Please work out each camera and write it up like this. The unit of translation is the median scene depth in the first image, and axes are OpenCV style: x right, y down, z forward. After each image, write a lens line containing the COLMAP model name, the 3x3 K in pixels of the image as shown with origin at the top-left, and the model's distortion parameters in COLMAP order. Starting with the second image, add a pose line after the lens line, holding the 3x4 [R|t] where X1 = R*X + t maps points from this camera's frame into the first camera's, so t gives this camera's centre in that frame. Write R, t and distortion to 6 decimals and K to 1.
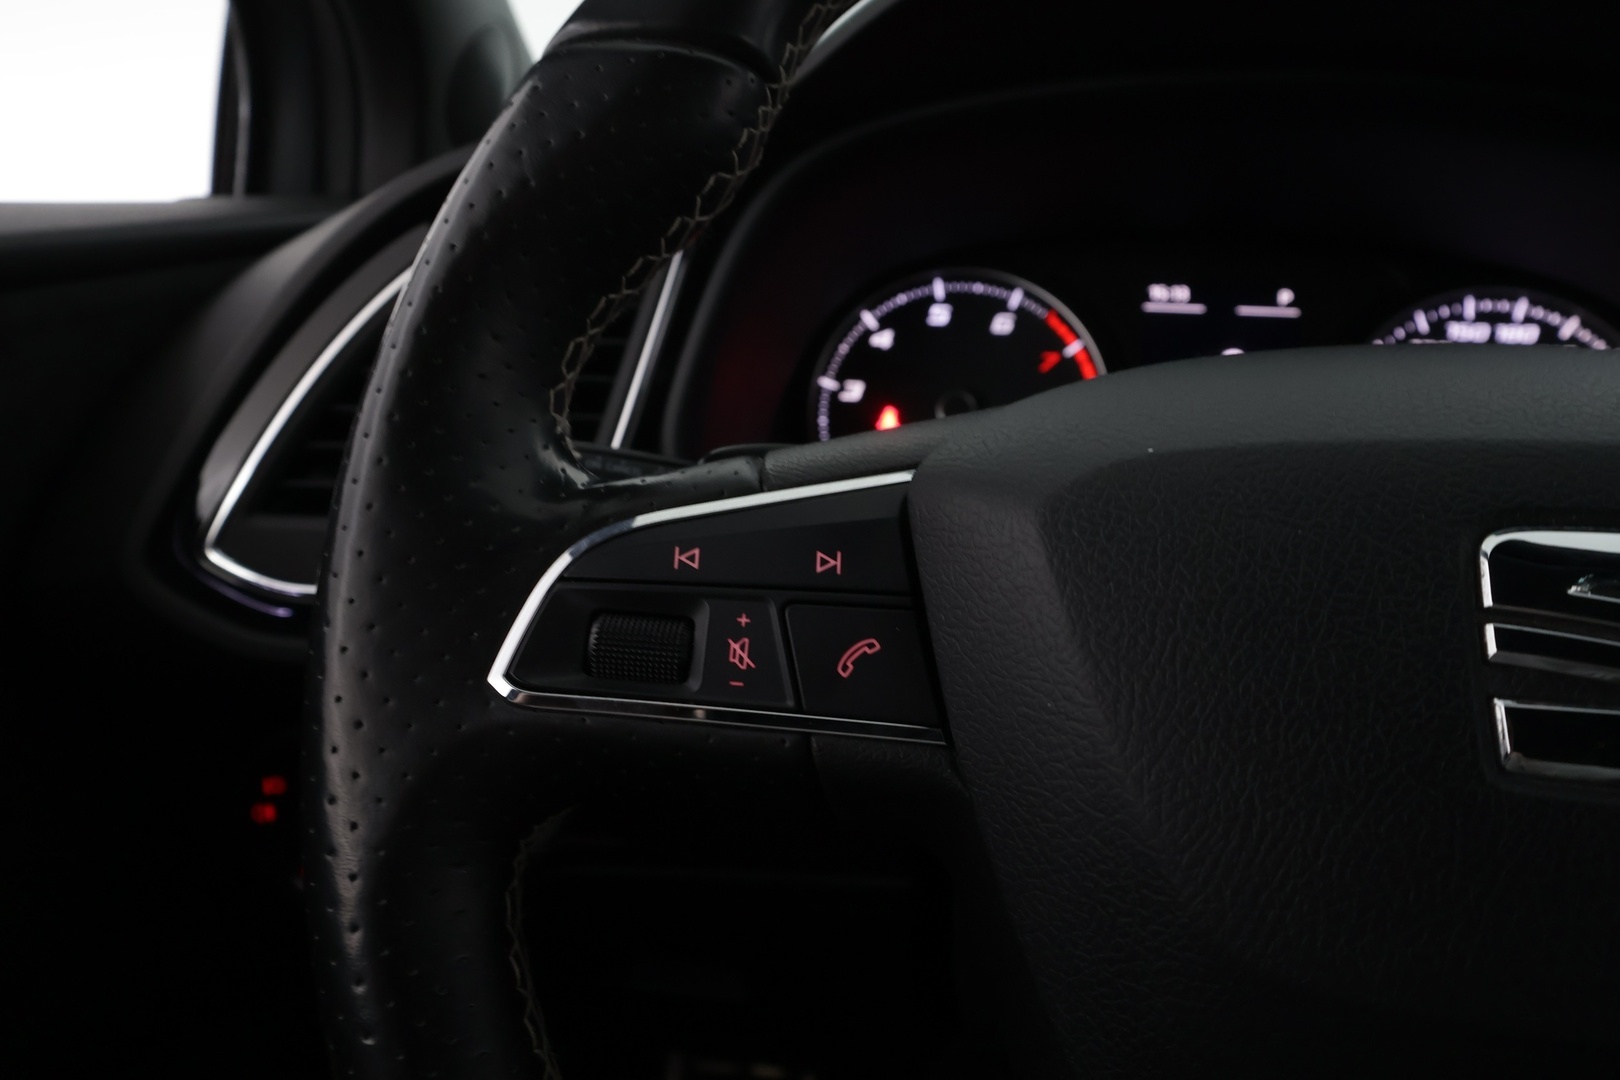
lens RADIAL K [[1300.5, 0, 810.0], [0, 1300.5, 540.0], [0, 0, 1]] dist [0.005306, 0.006175]
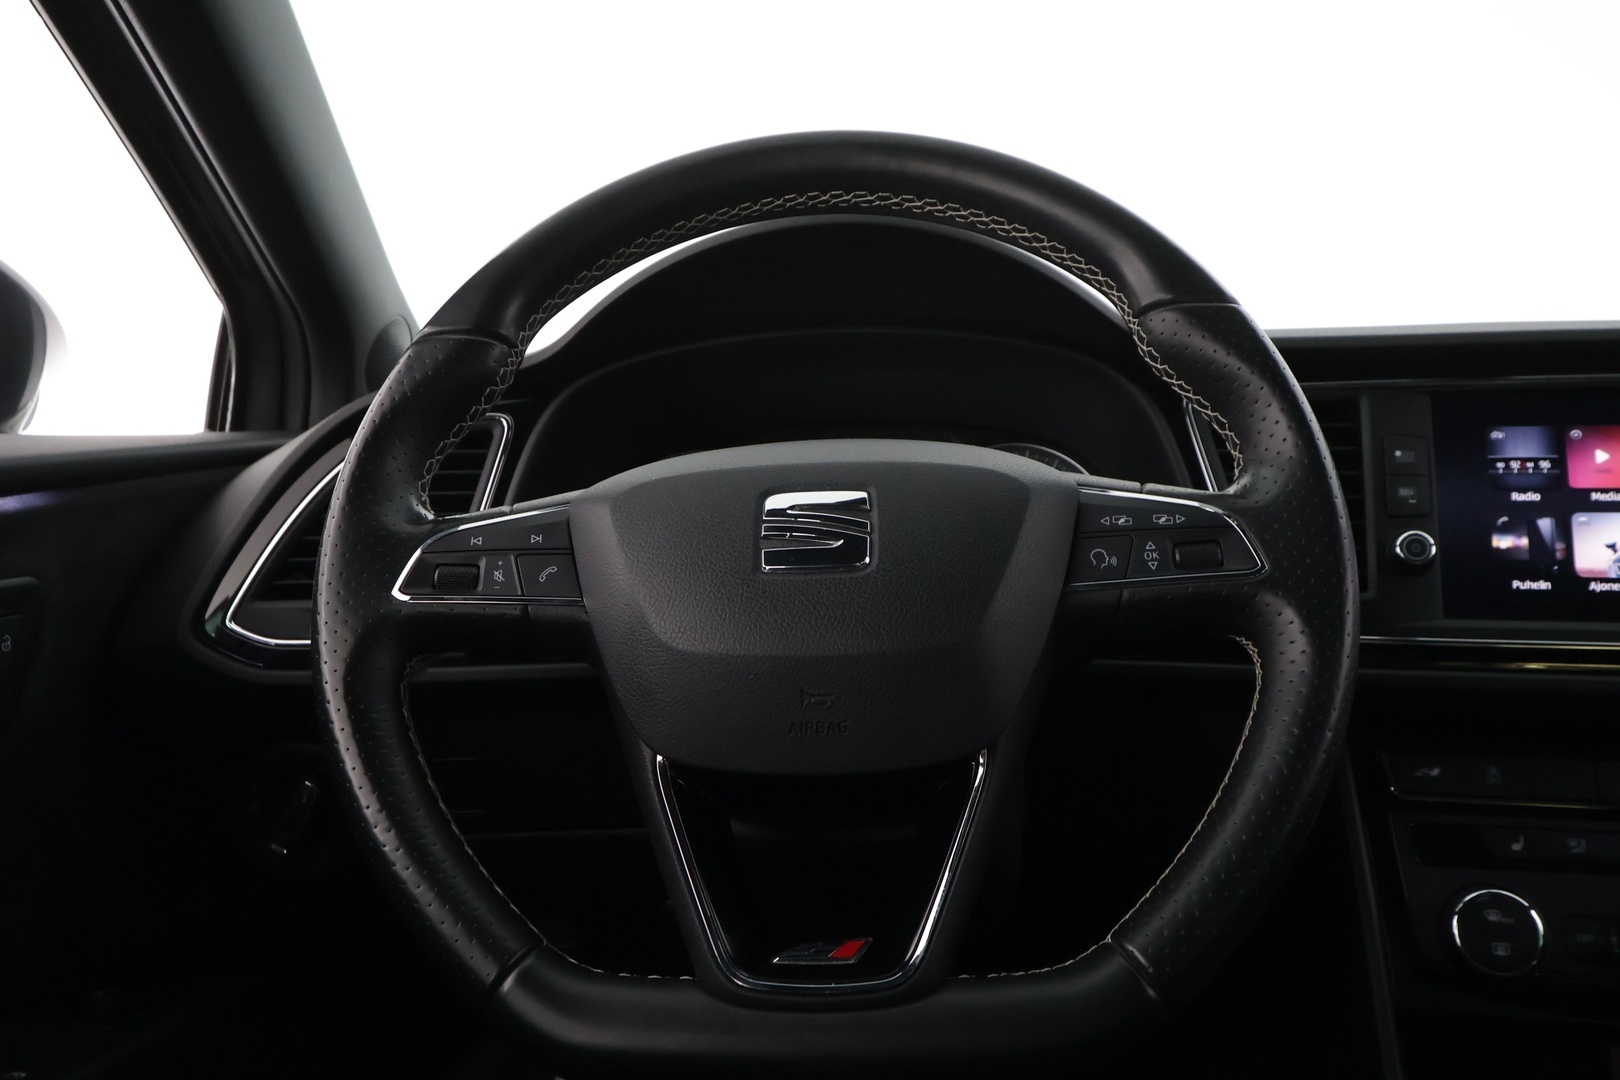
lens RADIAL K [[1300.5, 0, 810.0], [0, 1300.5, 540.0], [0, 0, 1]] dist [0.005306, 0.006175]
pose [[0.995792, -0.057825, 0.071097, 0.330176], [0.069837, 0.981156, -0.180153, 0.464418], [-0.059340, 0.184360, 0.981066, -1.318478]]
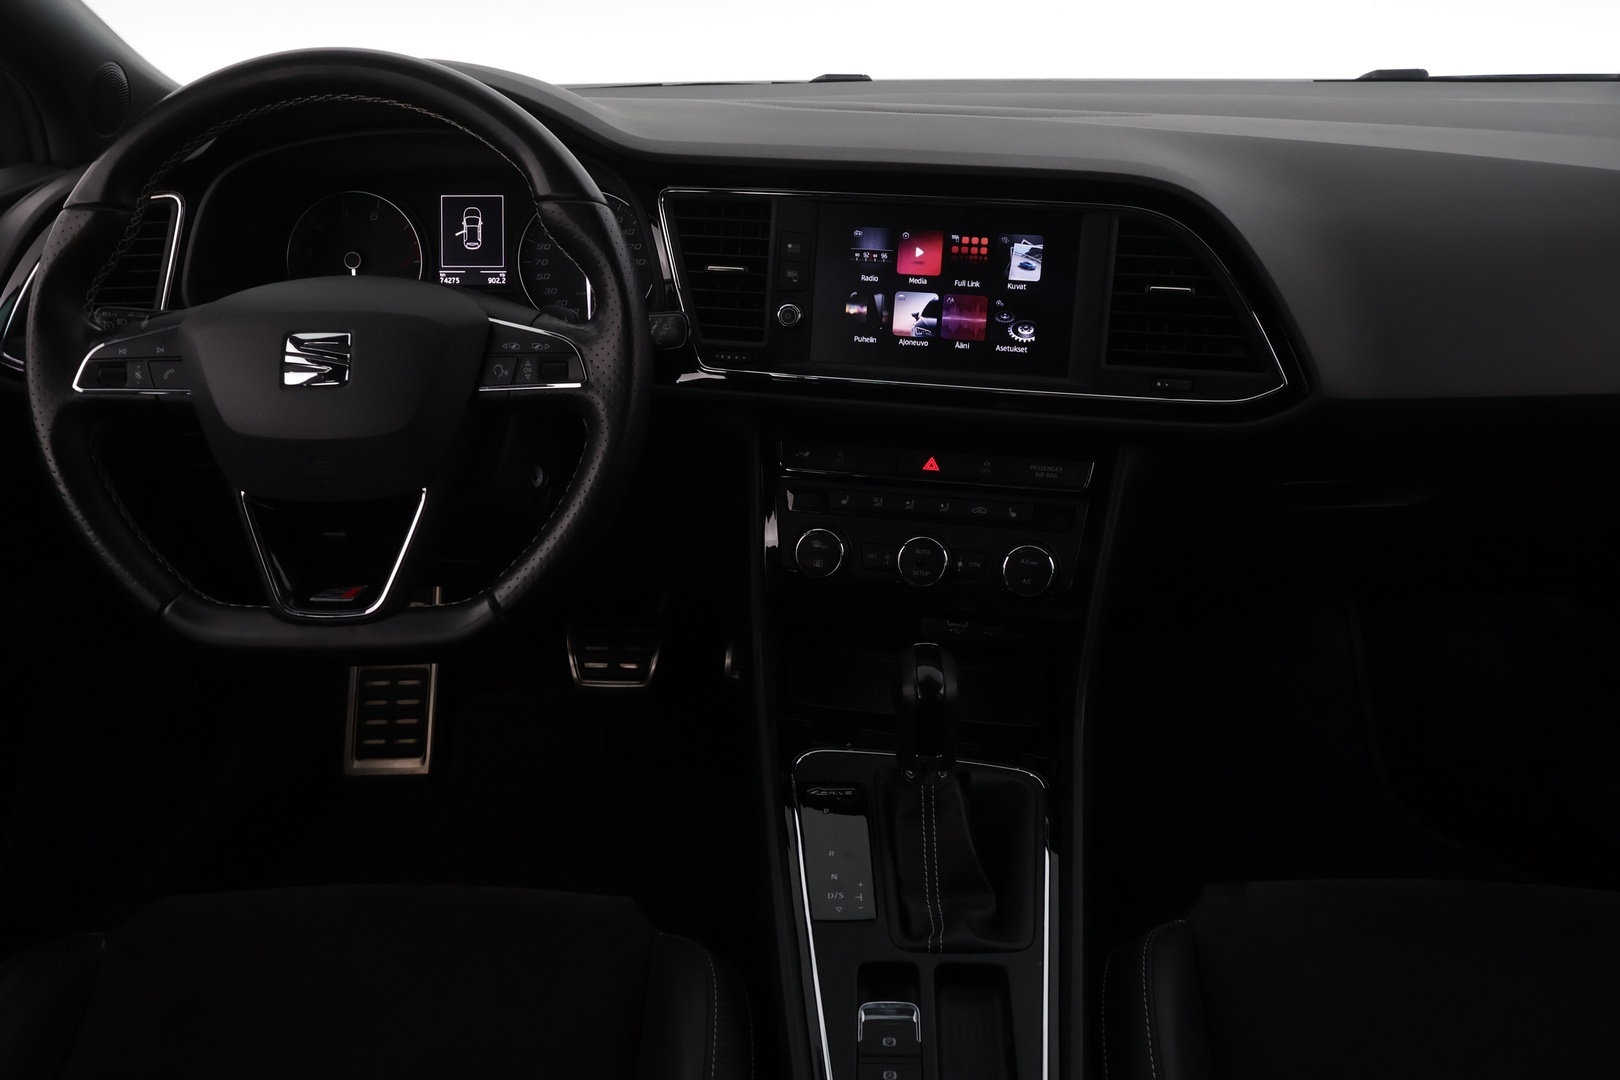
lens RADIAL K [[1300.5, 0, 810.0], [0, 1300.5, 540.0], [0, 0, 1]] dist [0.005306, 0.006175]
pose [[0.992835, -0.085295, 0.083686, 1.493852], [0.066209, 0.975683, 0.208947, -0.108418], [-0.099473, -0.201909, 0.974340, -2.952978]]
